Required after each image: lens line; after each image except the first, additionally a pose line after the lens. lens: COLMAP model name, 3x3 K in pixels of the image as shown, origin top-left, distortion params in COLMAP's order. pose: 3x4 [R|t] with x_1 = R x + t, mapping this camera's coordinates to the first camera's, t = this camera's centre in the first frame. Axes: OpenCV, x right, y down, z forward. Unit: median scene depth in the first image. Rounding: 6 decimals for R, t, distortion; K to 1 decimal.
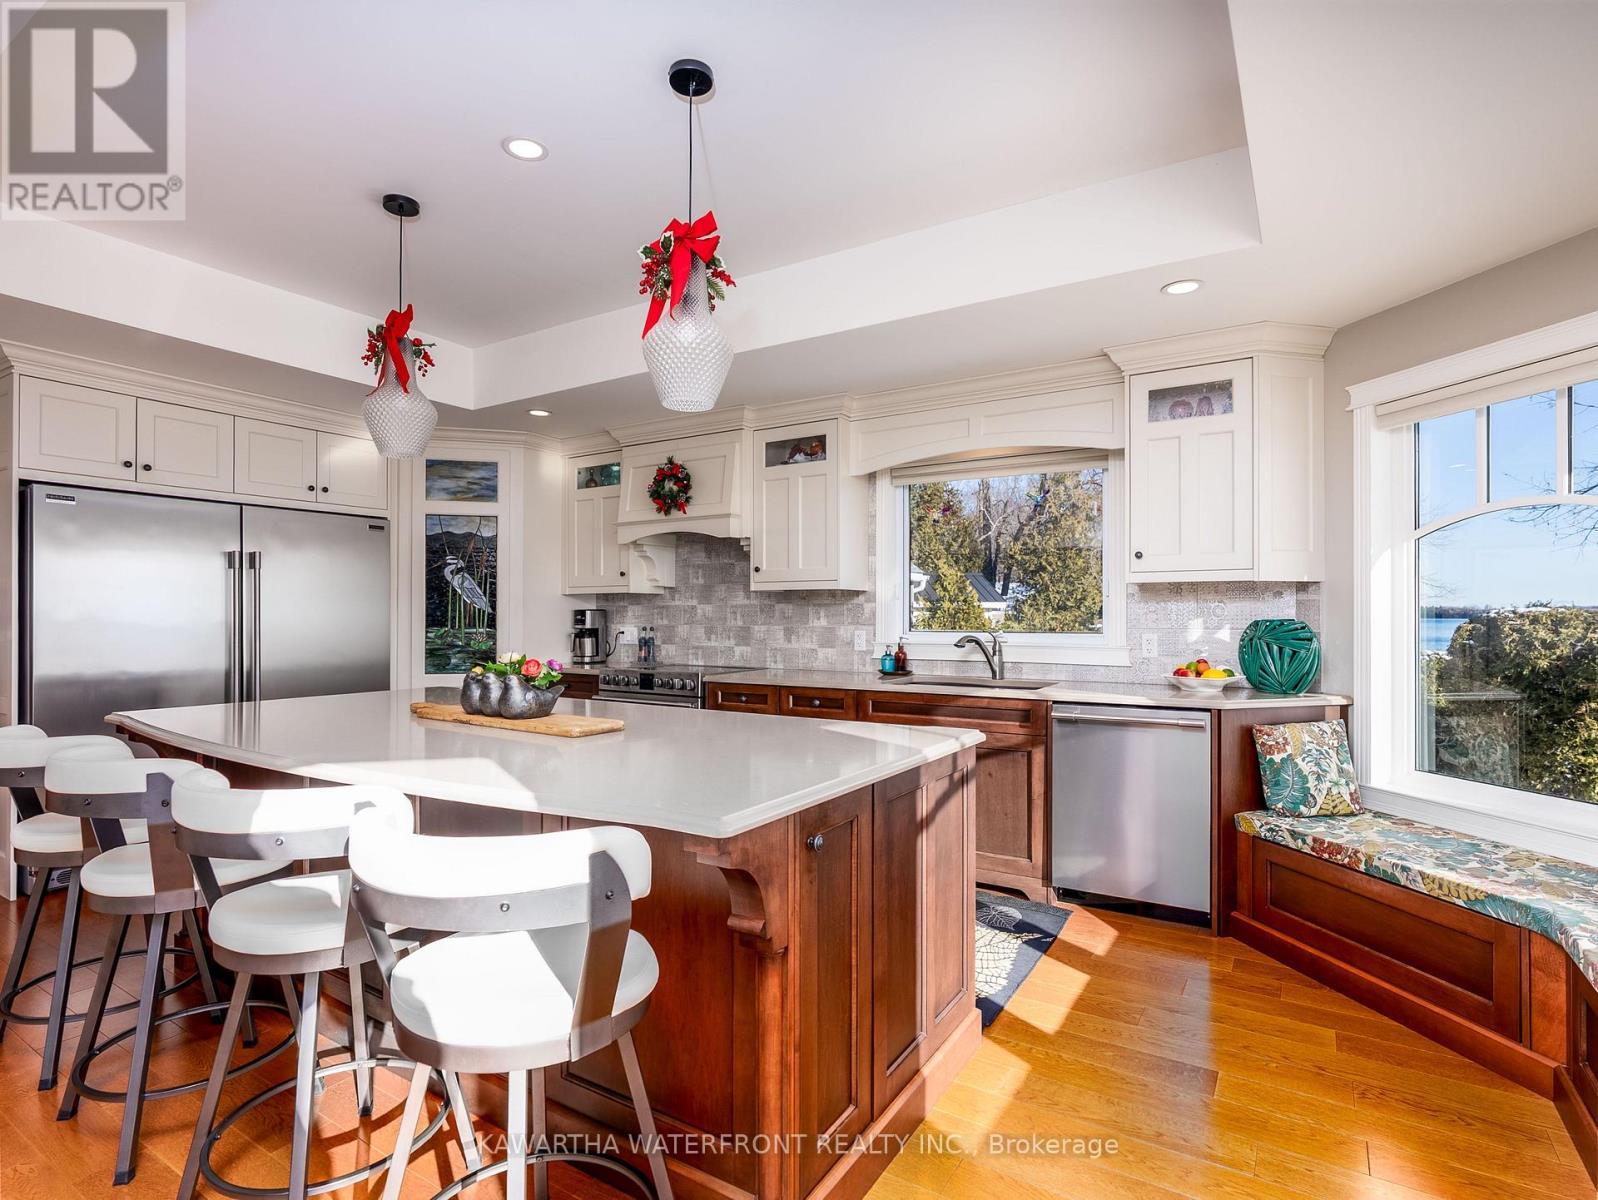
lens RADIAL K [[824.4, 0, 794.2], [0, 824.4, 608.6], [0, 0, 1]] dist [-0.006435, 0.000809]
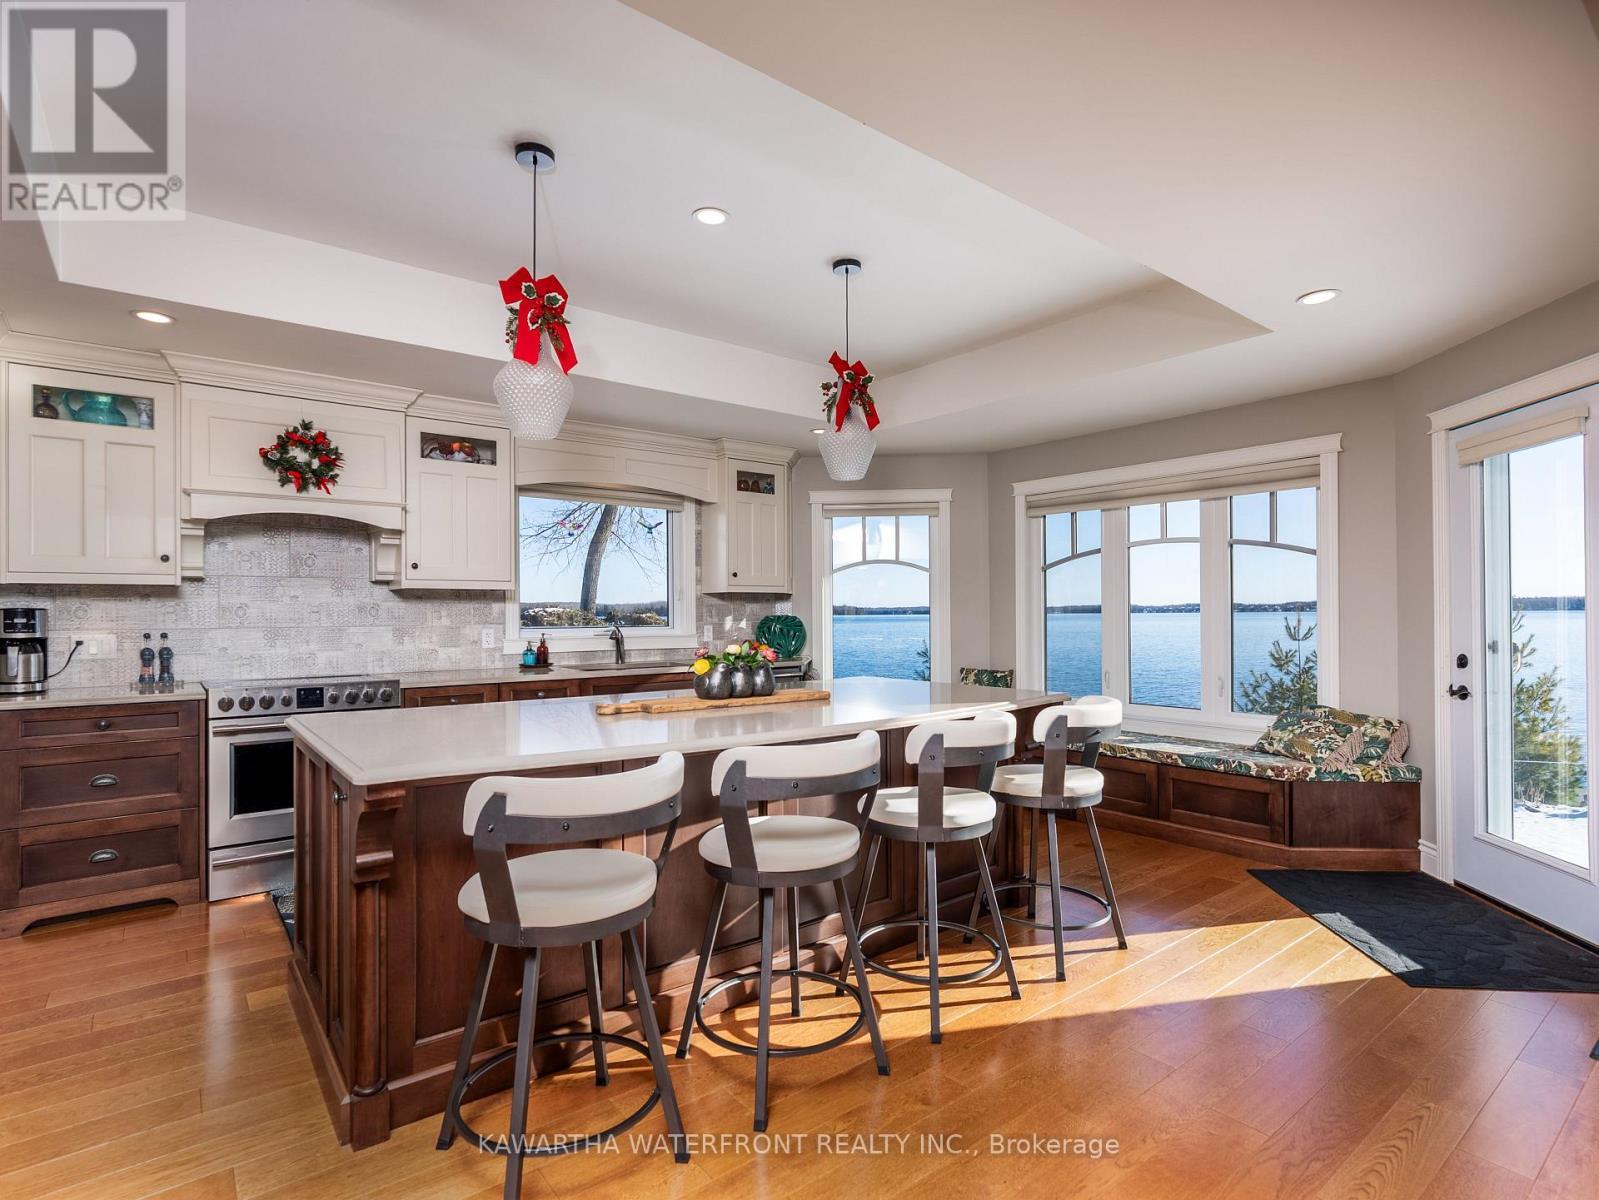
lens RADIAL K [[824.9, 0, 794.7], [0, 824.9, 608.6], [0, 0, 1]] dist [-0.006435, 0.000809]
pose [[0.328267, 0.003809, 0.944577, -0.784263], [-0.001484, 0.999993, -0.003517, 0.003659], [-0.944584, -0.000247, 0.328270, 0.286812]]
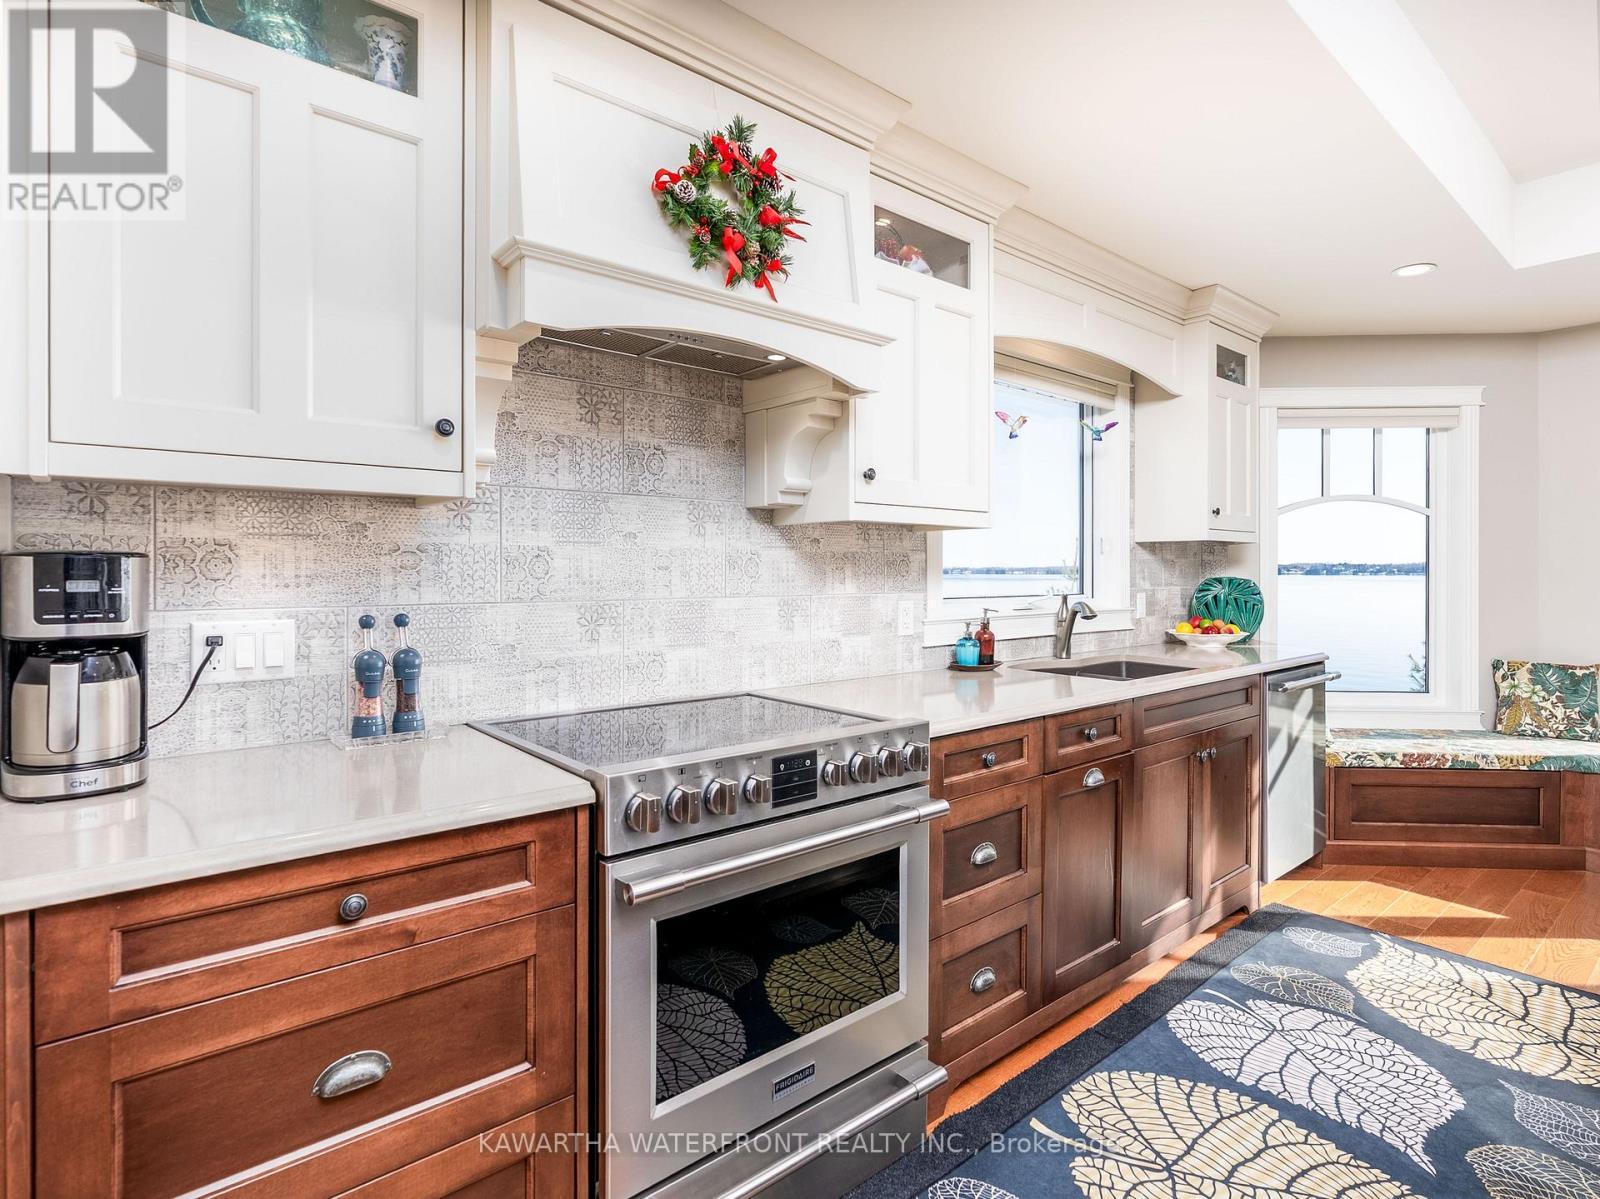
lens RADIAL K [[826.4, 0, 801.9], [0, 826.4, 572.4], [0, 0, 1]] dist [-0.004919, -0.000362]
pose [[0.290265, -0.001184, 0.956946, -0.493019], [-0.010174, 0.999939, 0.004323, 0.005027], [-0.956892, -0.010990, 0.290235, 0.902360]]
